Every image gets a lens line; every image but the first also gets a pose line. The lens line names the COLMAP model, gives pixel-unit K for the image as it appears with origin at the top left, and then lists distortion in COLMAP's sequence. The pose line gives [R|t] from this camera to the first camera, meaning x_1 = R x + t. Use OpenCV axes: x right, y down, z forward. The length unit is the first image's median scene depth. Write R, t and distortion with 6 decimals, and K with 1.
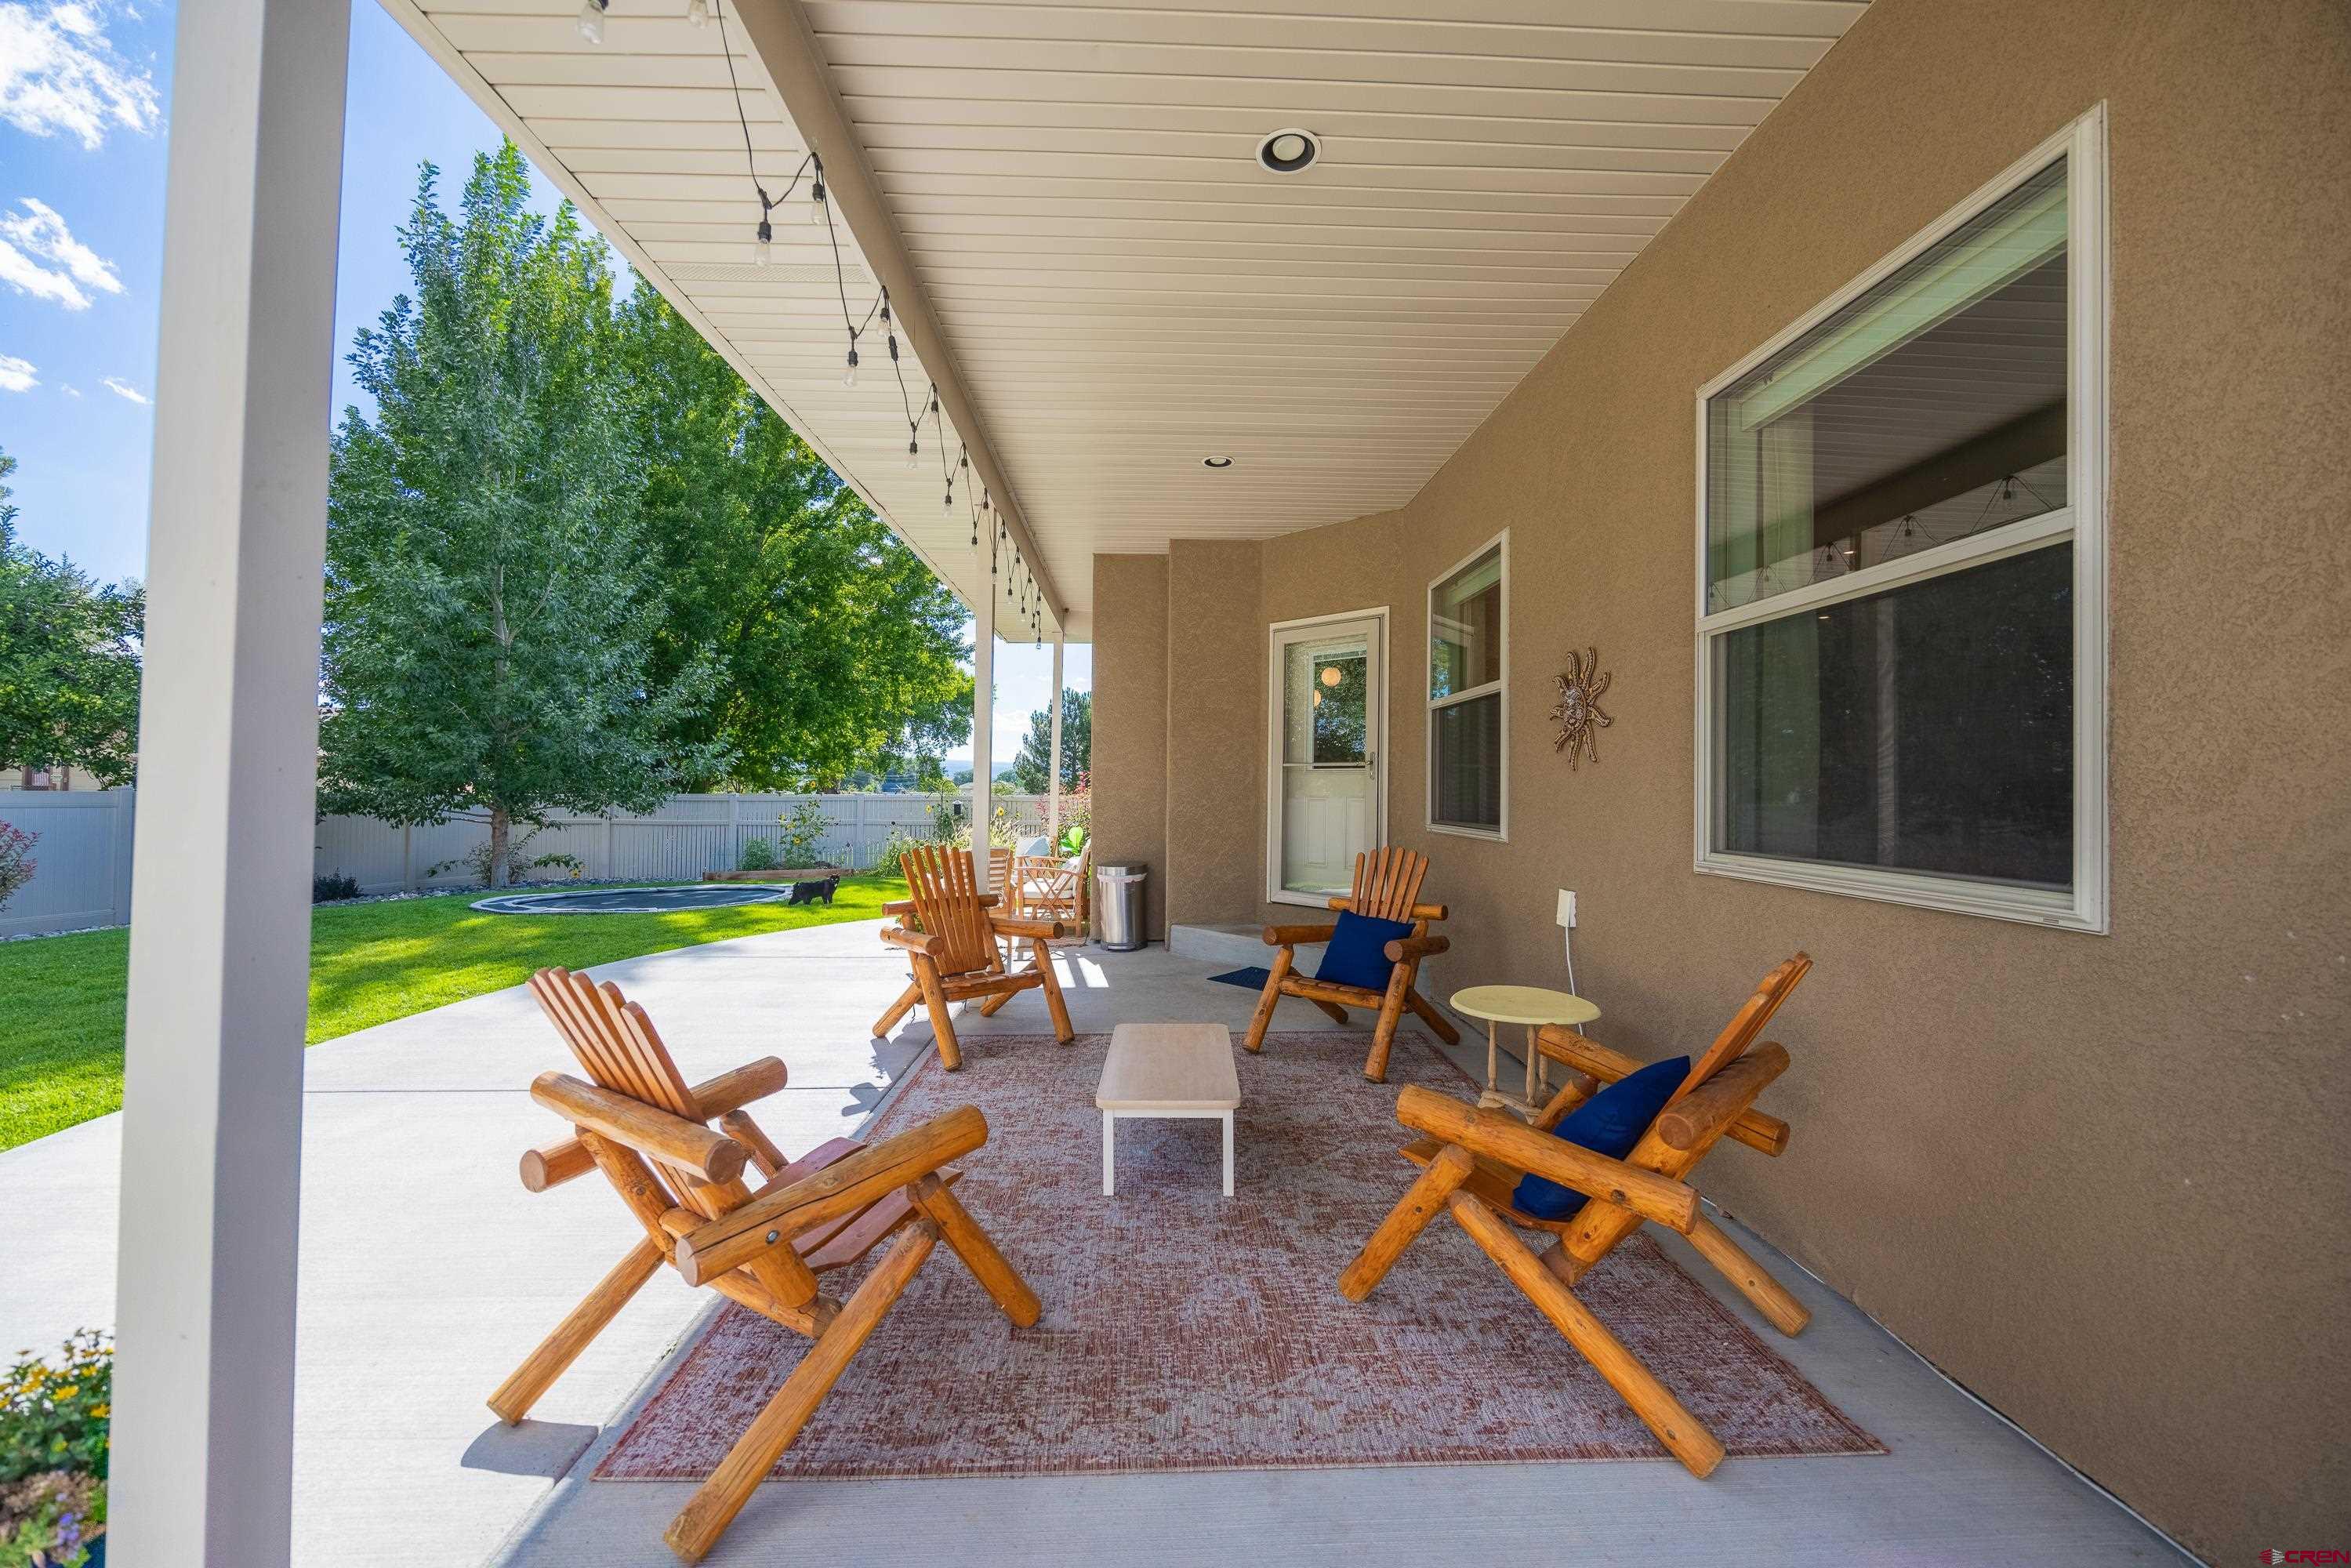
lens RADIAL K [[909.6, 0, 1175.5], [0, 909.6, 784.0], [0, 0, 1]] dist [-0.000129, -0.000019]
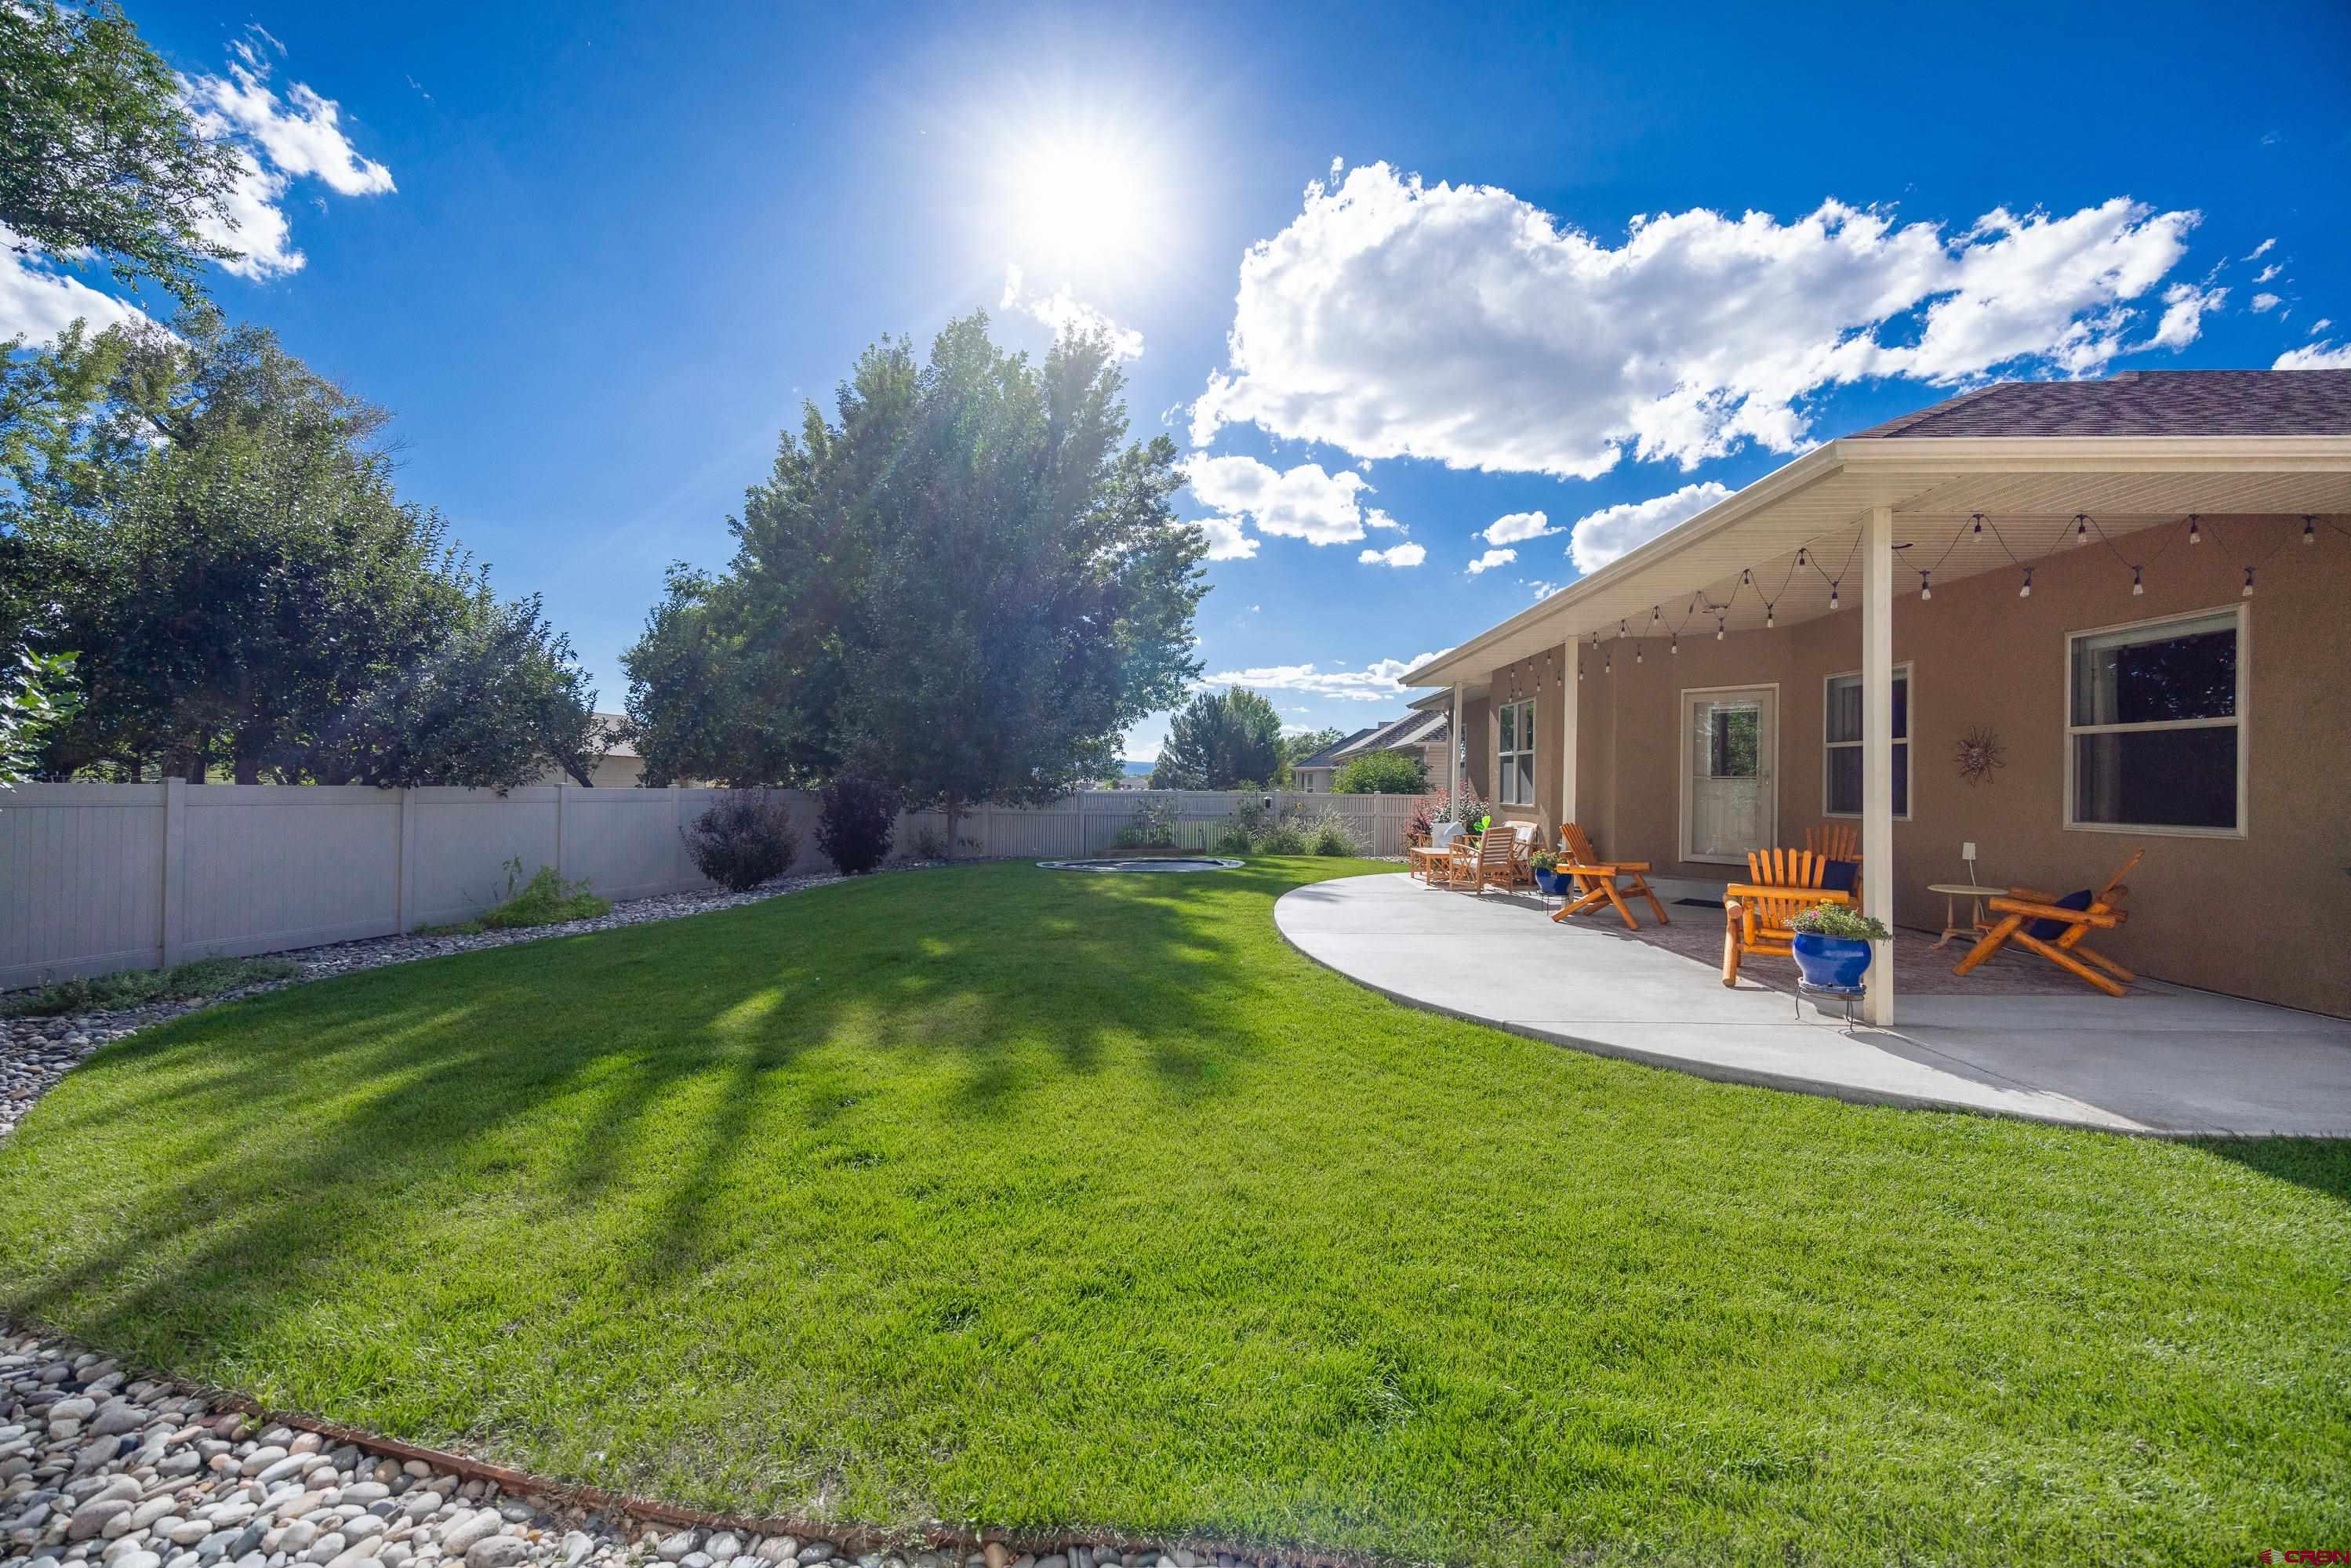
lens RADIAL K [[901.4, 0, 1175.5], [0, 901.4, 784.0], [0, 0, 1]] dist [0.000907, 0.000009]
pose [[0.997548, 0.001477, -0.069966, -1.667891], [-0.001170, 0.999989, 0.004434, -0.033336], [0.069972, -0.004341, 0.997540, -1.612324]]
